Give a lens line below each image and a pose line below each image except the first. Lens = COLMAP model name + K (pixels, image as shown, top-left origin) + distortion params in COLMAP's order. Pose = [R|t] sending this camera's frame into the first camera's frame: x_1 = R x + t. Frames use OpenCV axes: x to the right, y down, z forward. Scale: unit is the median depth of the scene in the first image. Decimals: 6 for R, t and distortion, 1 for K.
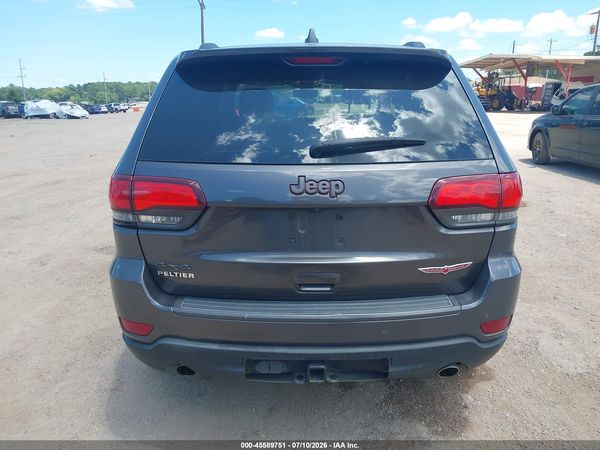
lens RADIAL K [[504.4, 0, 306.1], [0, 504.4, 209.9], [0, 0, 1]] dist [-0.000773, 0.004896]
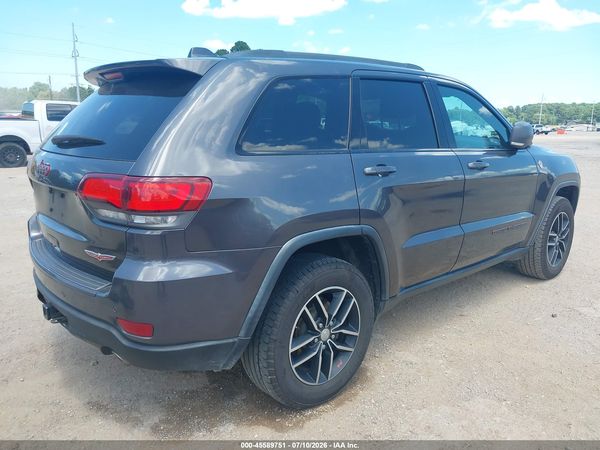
lens RADIAL K [[504.4, 0, 297.0], [0, 504.4, 222.1], [0, 0, 1]] dist [-0.000773, 0.004896]
pose [[0.630827, 0.168243, -0.757464, 1.058441], [-0.182175, 0.981036, 0.066184, -0.091814], [0.754234, 0.096240, 0.649514, 0.447878]]
